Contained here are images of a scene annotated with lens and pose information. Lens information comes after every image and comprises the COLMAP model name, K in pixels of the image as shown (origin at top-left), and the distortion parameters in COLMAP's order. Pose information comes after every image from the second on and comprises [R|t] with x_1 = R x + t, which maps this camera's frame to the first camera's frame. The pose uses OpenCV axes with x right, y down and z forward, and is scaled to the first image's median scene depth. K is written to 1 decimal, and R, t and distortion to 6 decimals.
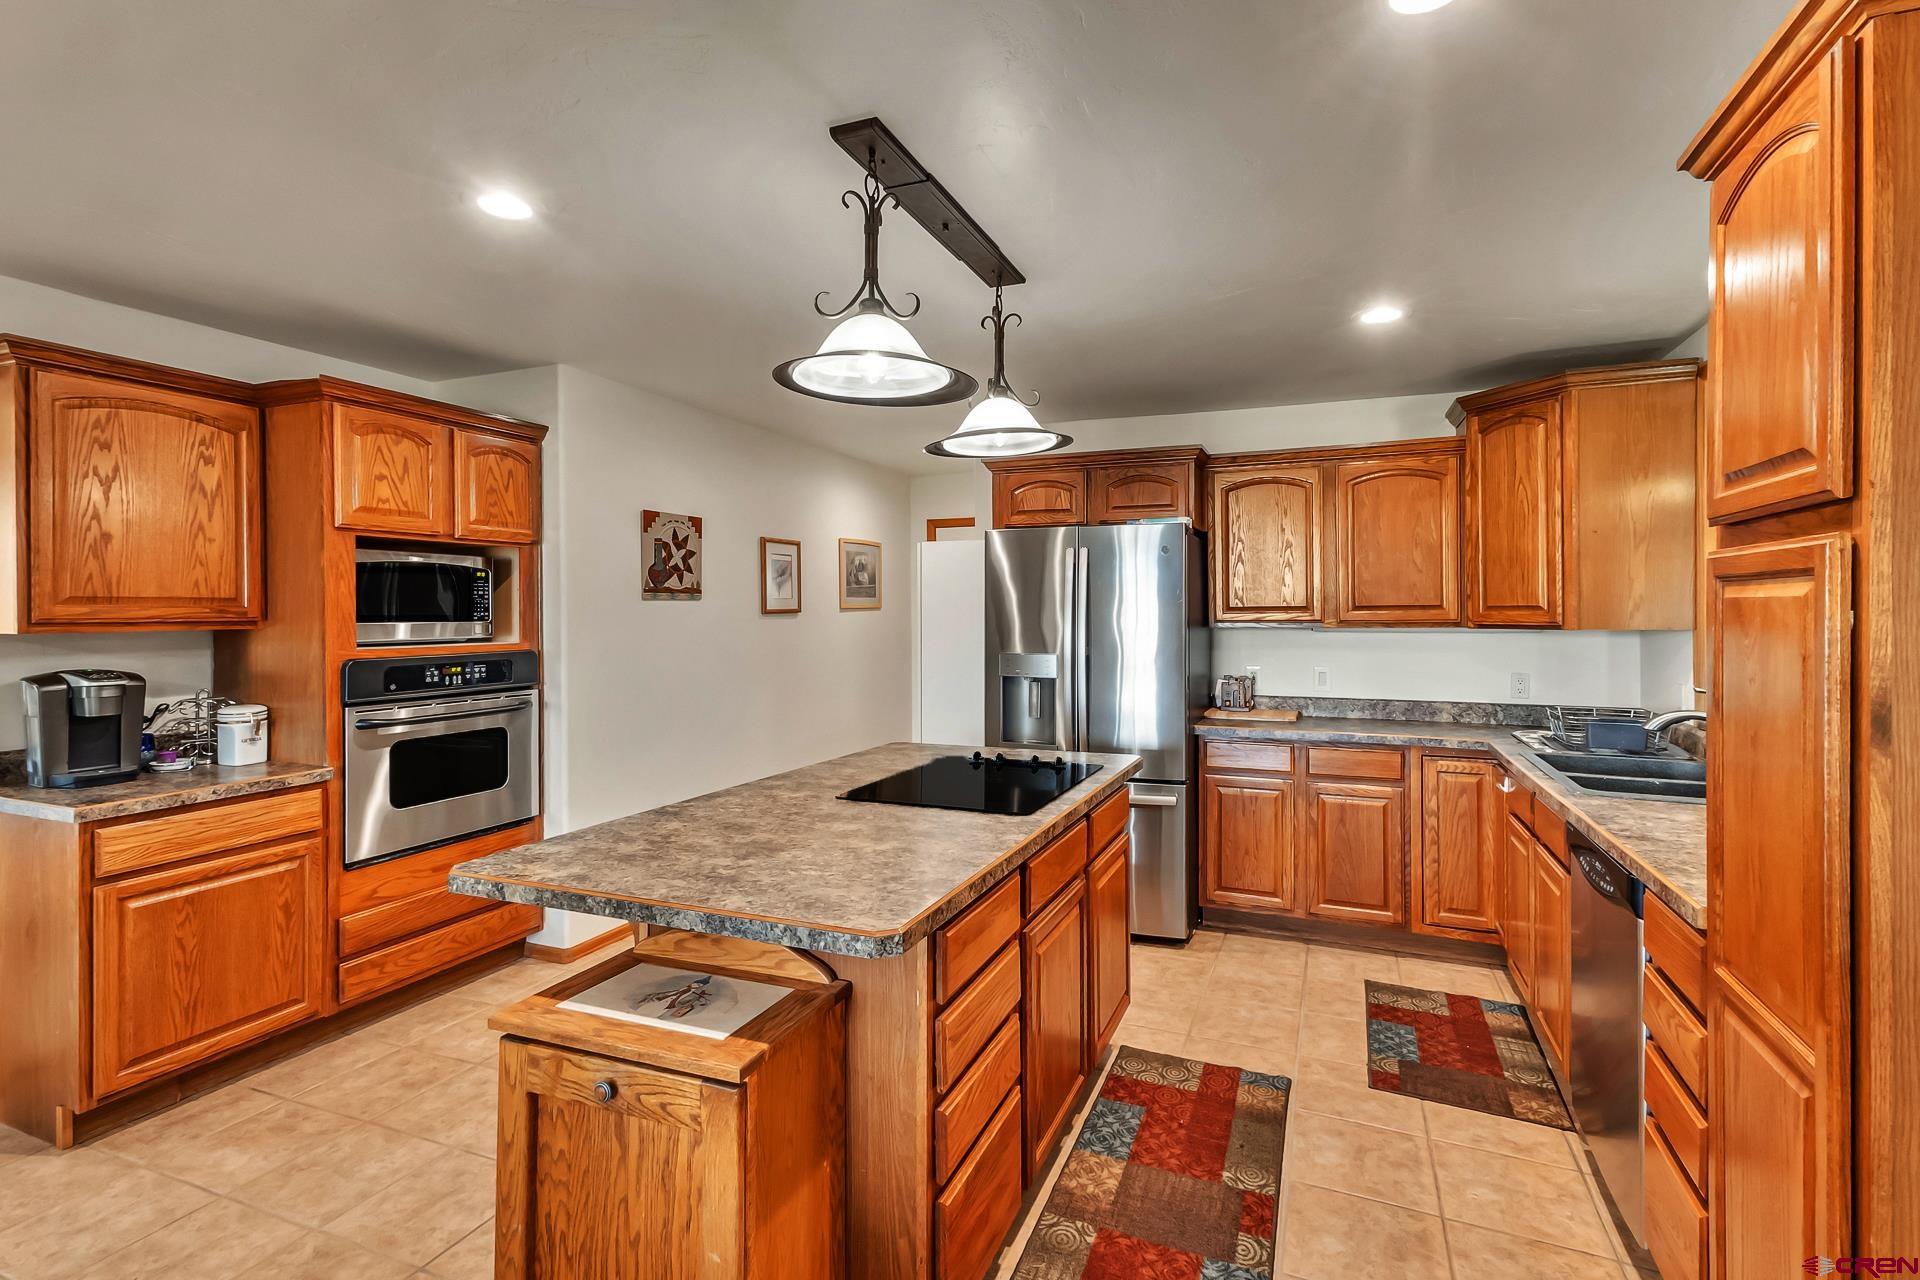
lens RADIAL K [[899.8, 0, 986.0], [0, 899.8, 616.7], [0, 0, 1]] dist [0.031335, -0.006949]
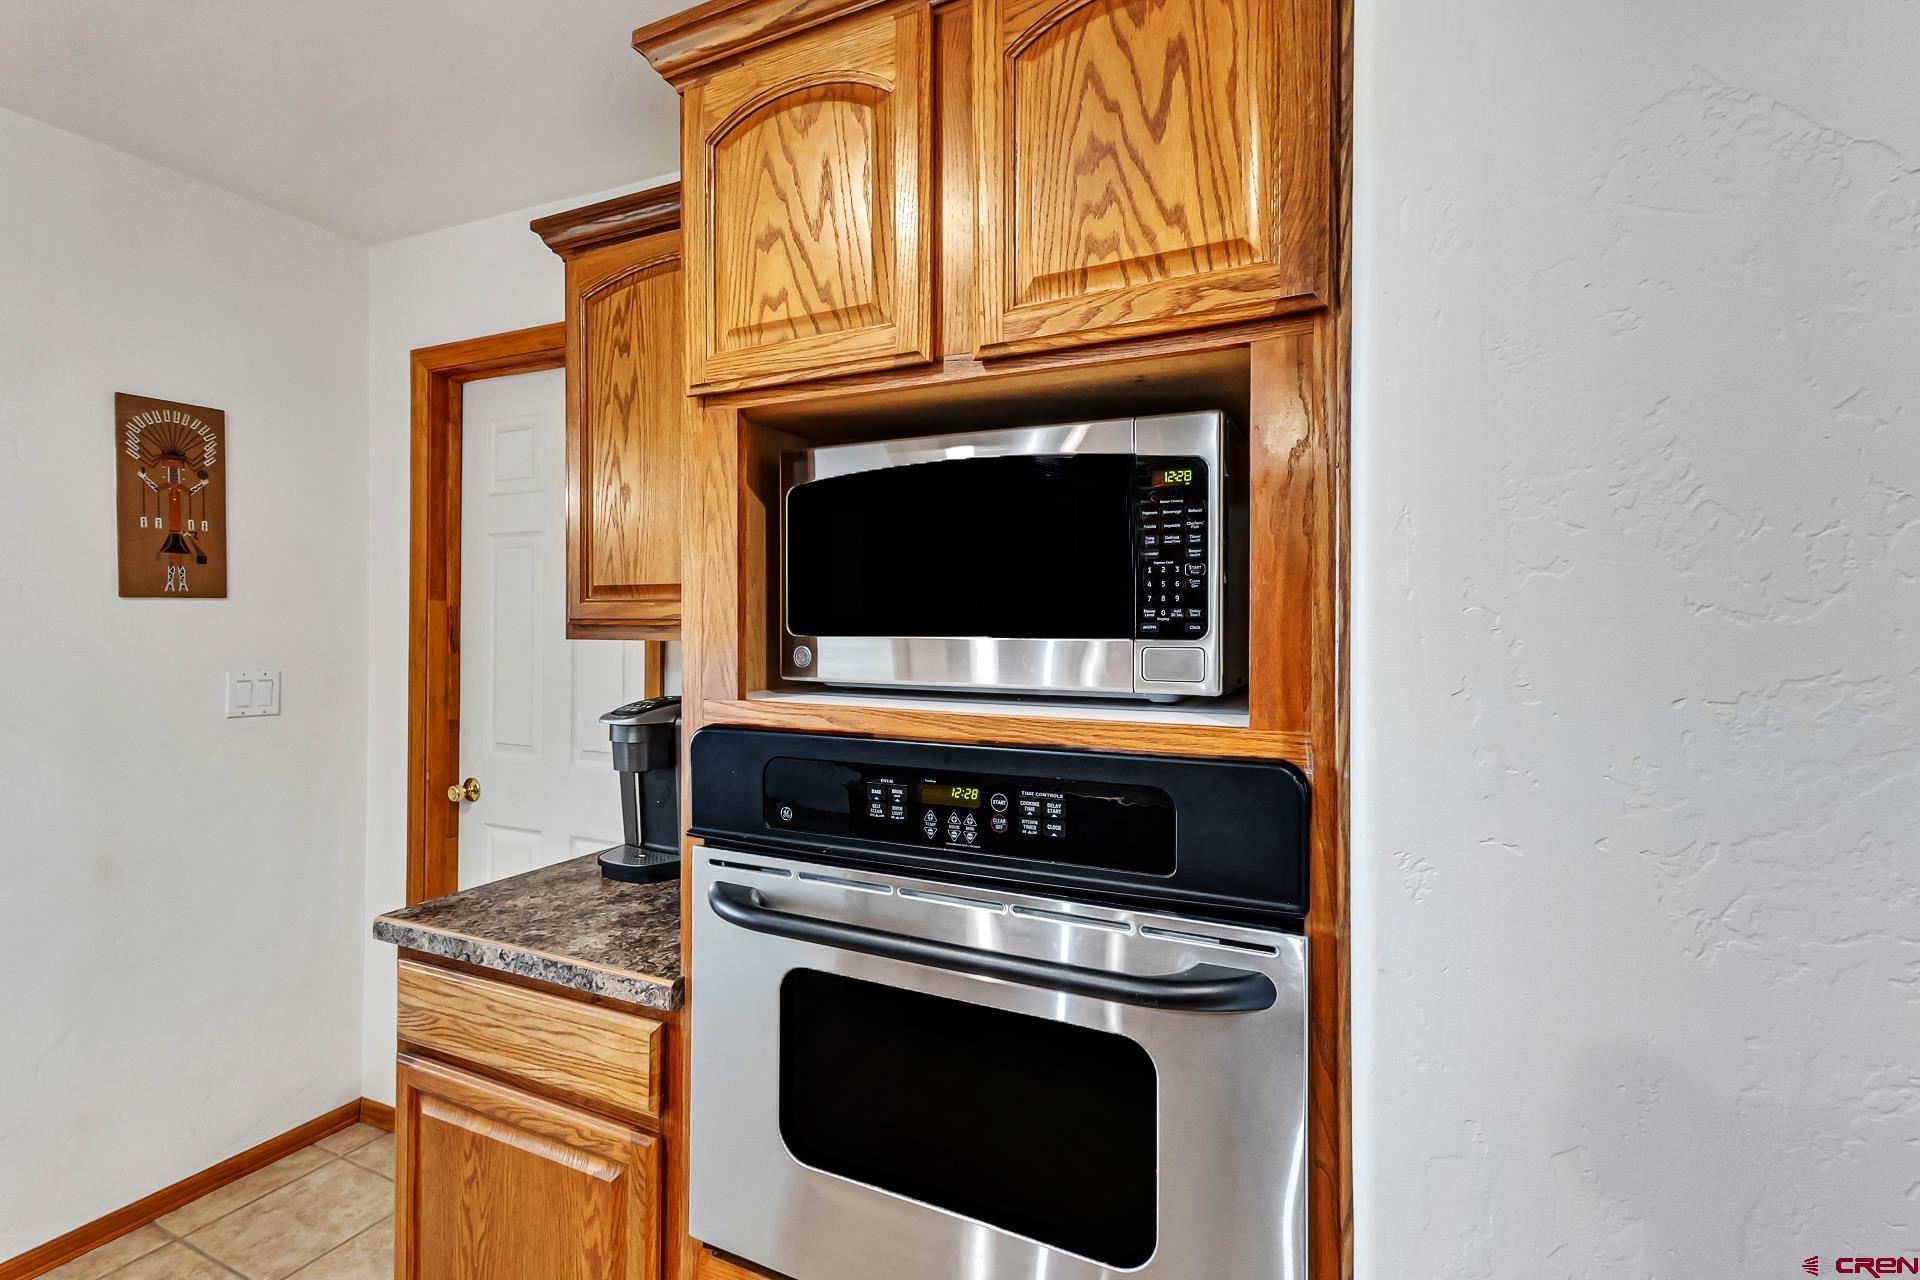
lens RADIAL K [[899.8, 0, 945.2], [0, 899.8, 631.3], [0, 0, 1]] dist [0.031335, -0.006949]
pose [[-0.091229, 0.005449, -0.995815, -0.289943], [-0.014882, 0.999866, 0.006834, 0.001804], [0.995719, 0.015443, -0.091135, 1.049144]]
